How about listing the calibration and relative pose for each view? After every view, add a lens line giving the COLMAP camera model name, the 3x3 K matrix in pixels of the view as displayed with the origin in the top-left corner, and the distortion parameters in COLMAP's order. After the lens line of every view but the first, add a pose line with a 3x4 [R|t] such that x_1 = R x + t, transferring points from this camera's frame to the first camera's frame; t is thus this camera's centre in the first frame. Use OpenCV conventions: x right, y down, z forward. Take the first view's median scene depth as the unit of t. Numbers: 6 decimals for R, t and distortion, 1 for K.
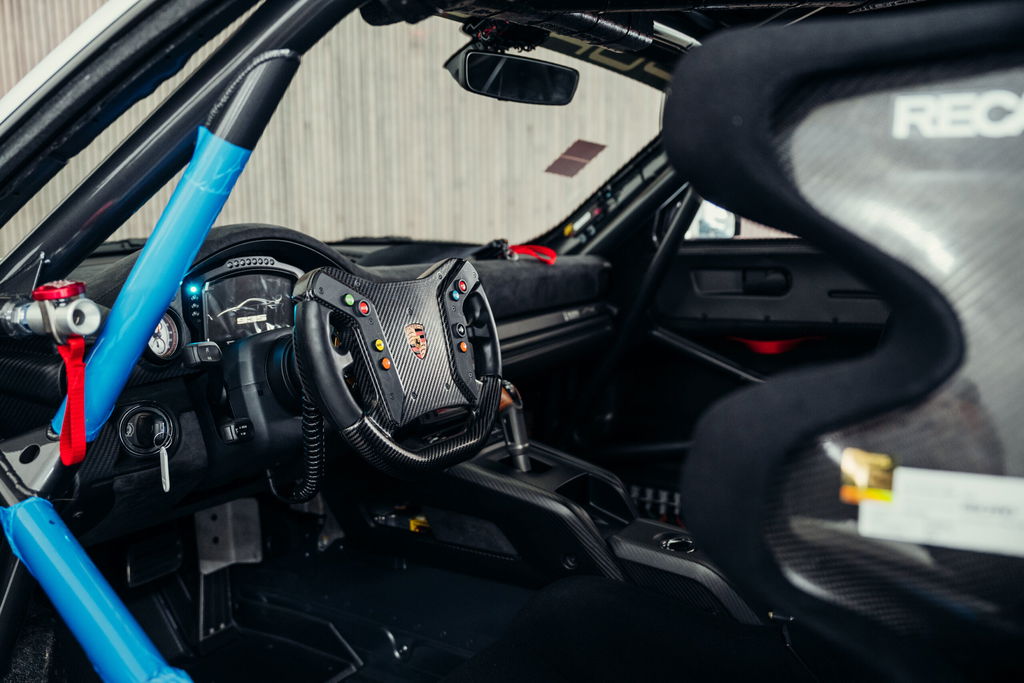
lens RADIAL K [[915.2, 0, 512.0], [0, 915.2, 341.5], [0, 0, 1]] dist [-0.003408, -0.000401]
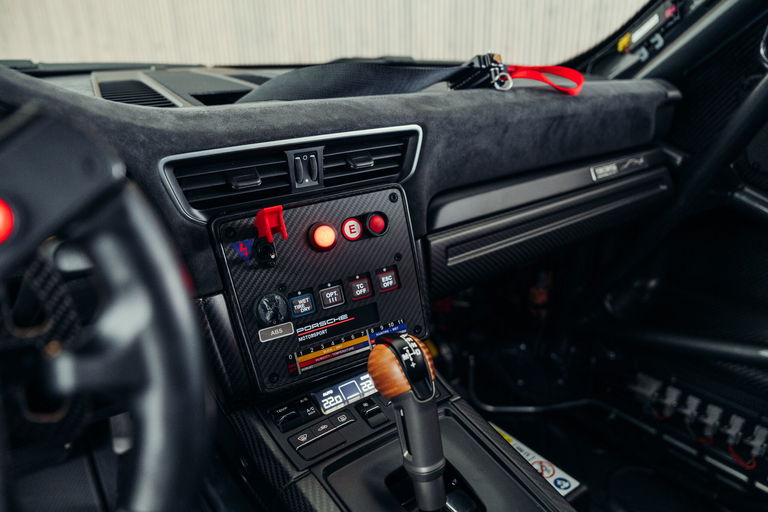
lens RADIAL K [[554.2, 0, 387.6], [0, 554.2, 260.2], [0, 0, 1]] dist [0.002507, 0.004121]
pose [[0.931753, 0.107974, -0.346668, 0.064745], [-0.027884, 0.973220, 0.228177, -0.054115], [0.362022, -0.202938, 0.909811, 0.547251]]
